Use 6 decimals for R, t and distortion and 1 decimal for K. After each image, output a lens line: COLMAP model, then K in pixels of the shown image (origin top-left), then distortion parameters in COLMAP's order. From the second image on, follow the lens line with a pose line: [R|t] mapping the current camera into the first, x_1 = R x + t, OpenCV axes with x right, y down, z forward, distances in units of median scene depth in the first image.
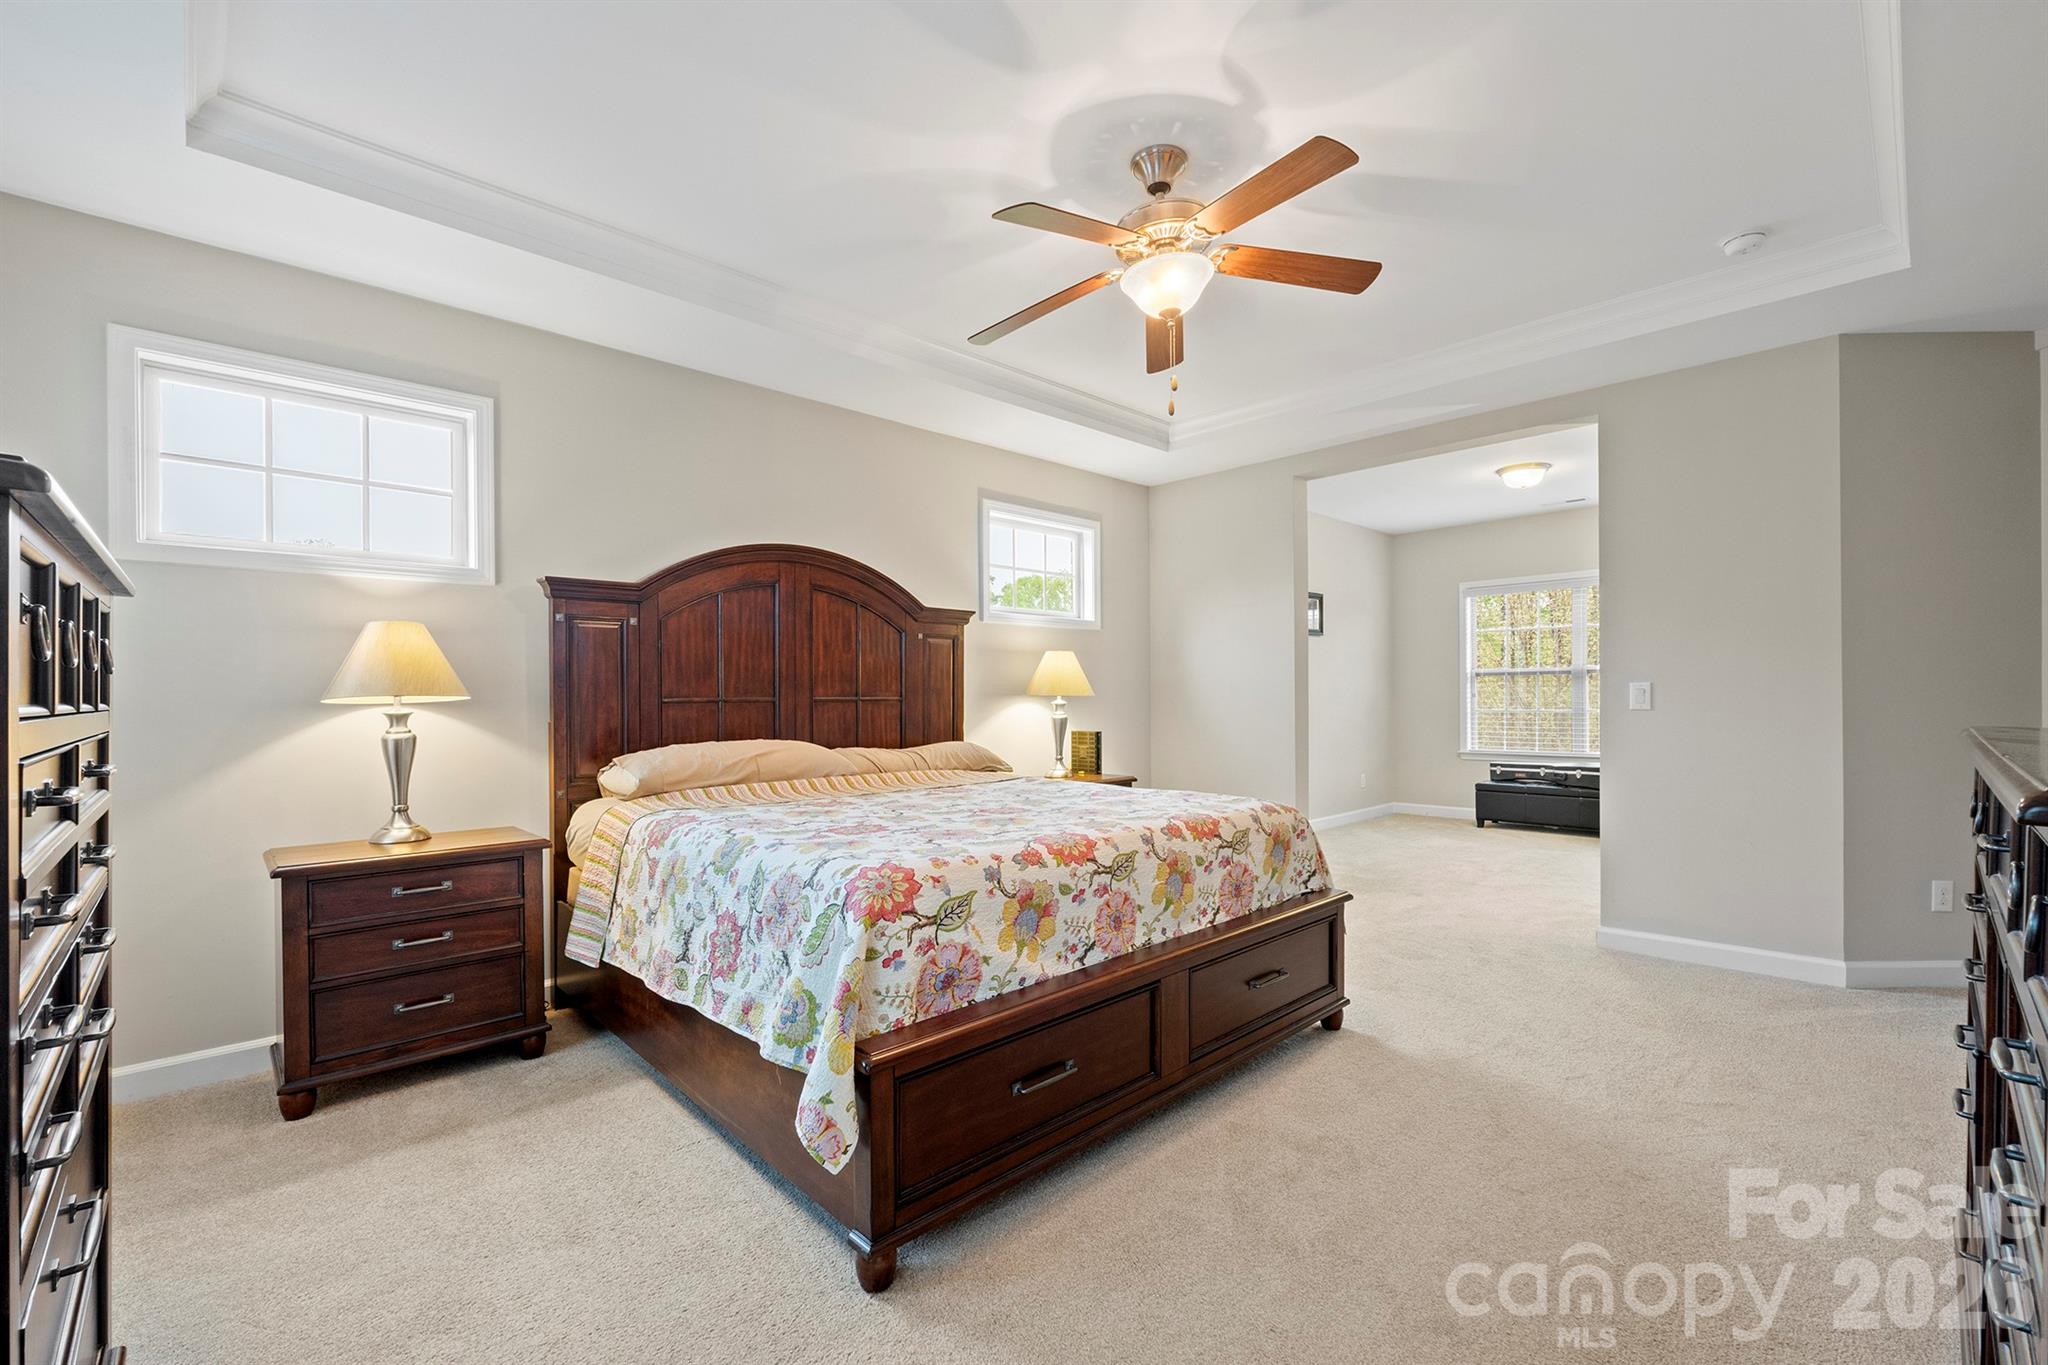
lens RADIAL K [[860.5, 0, 1016.0], [0, 860.5, 697.3], [0, 0, 1]] dist [-0.006401, -0.000744]
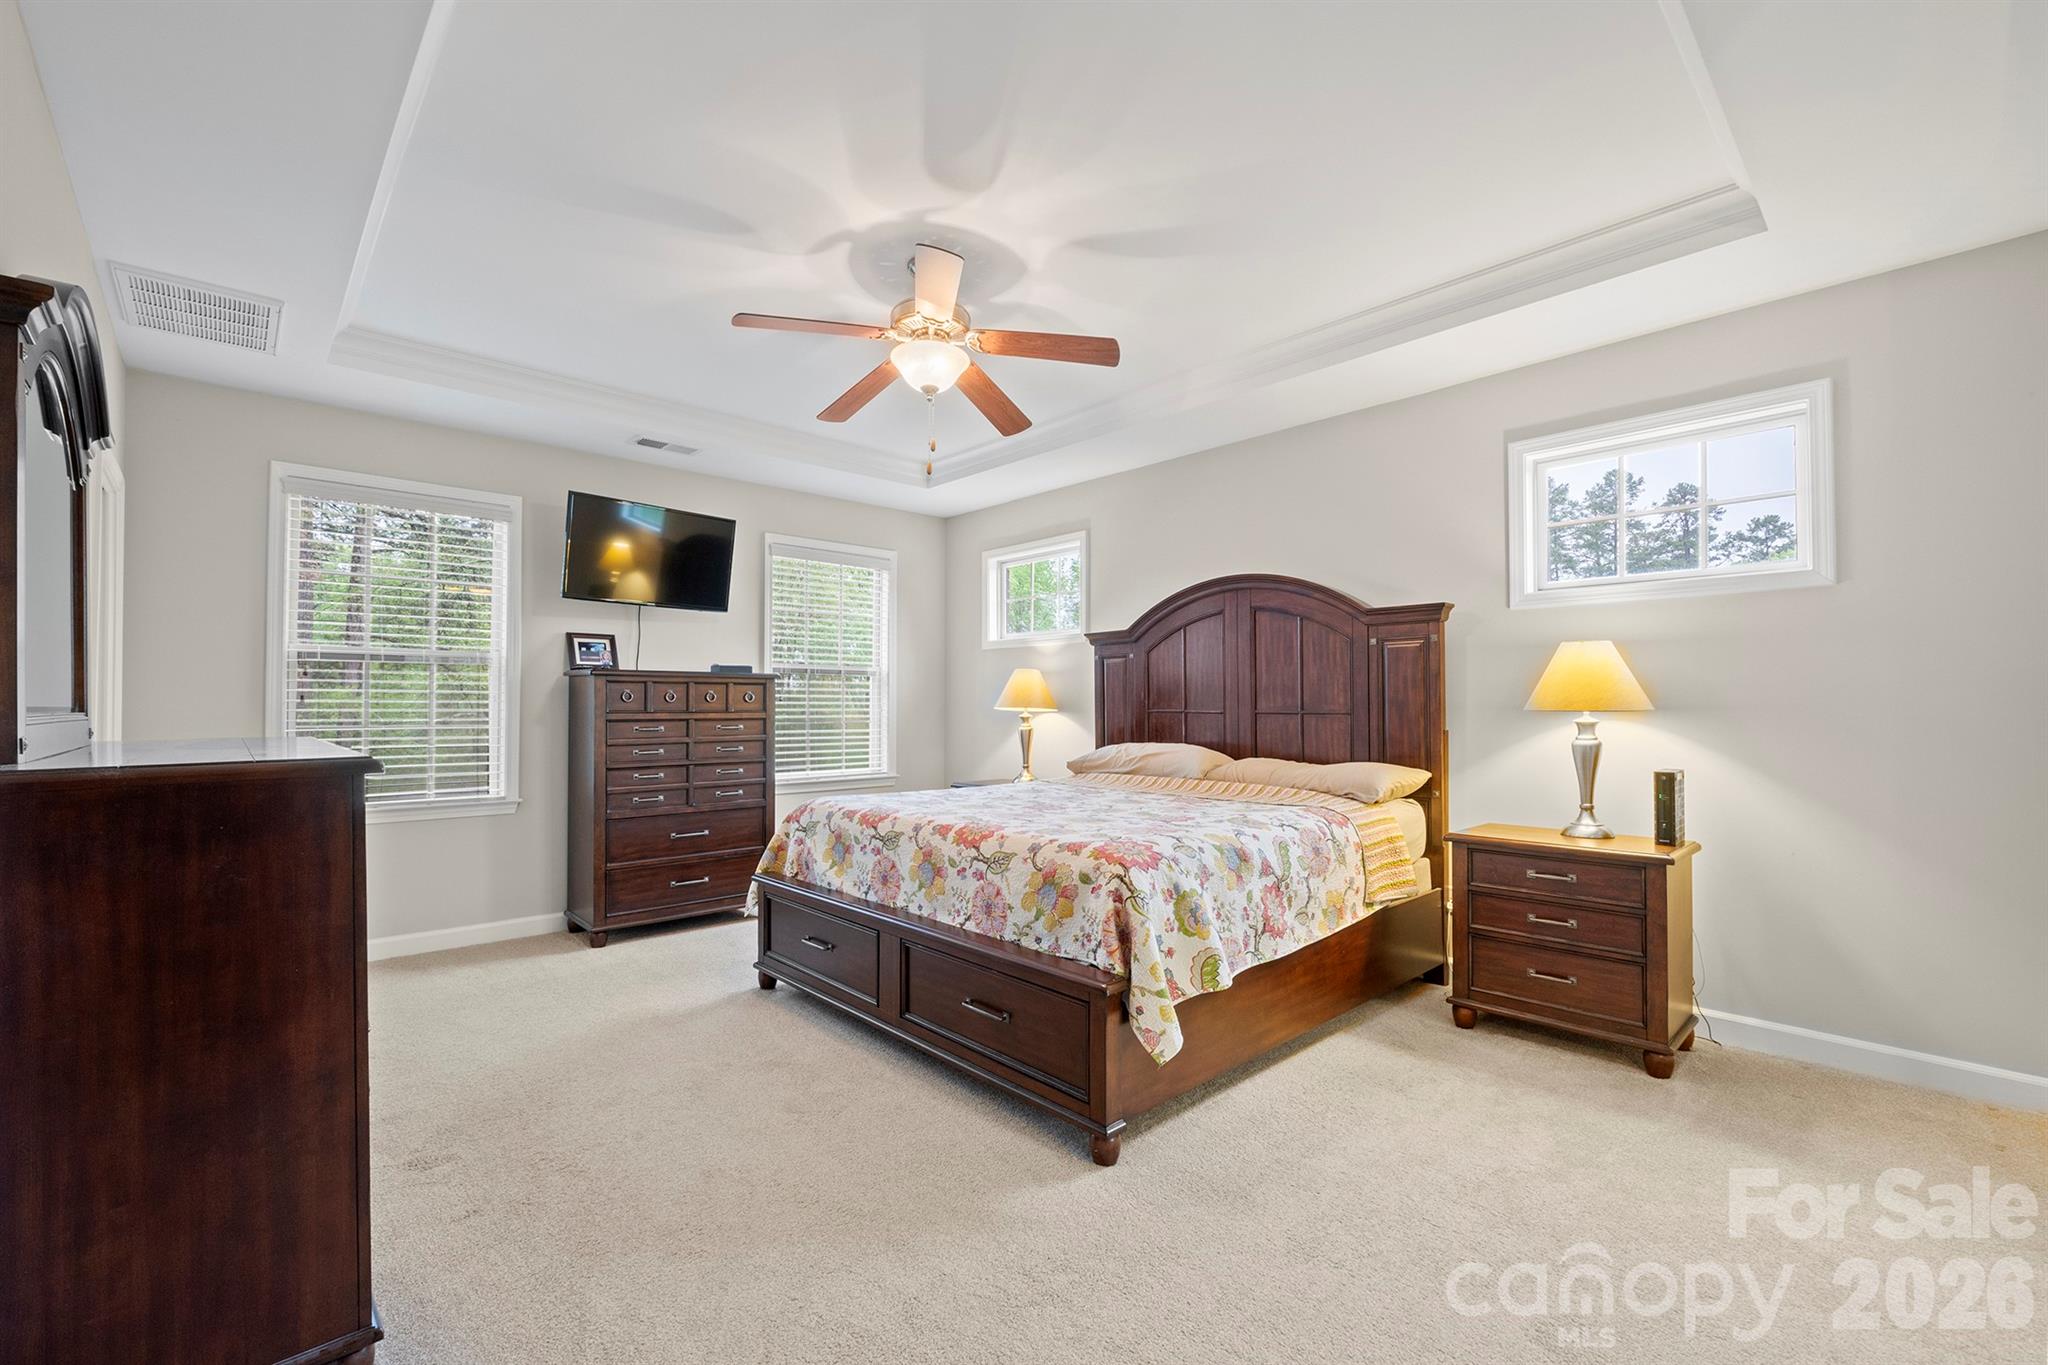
lens RADIAL K [[860.5, 0, 1074.0], [0, 860.5, 690.0], [0, 0, 1]] dist [-0.006401, -0.000744]
pose [[0.020410, -0.015018, -0.999679, 1.340746], [0.000286, 0.999887, -0.015016, -0.013039], [0.999792, 0.000020, 0.020412, 1.155067]]
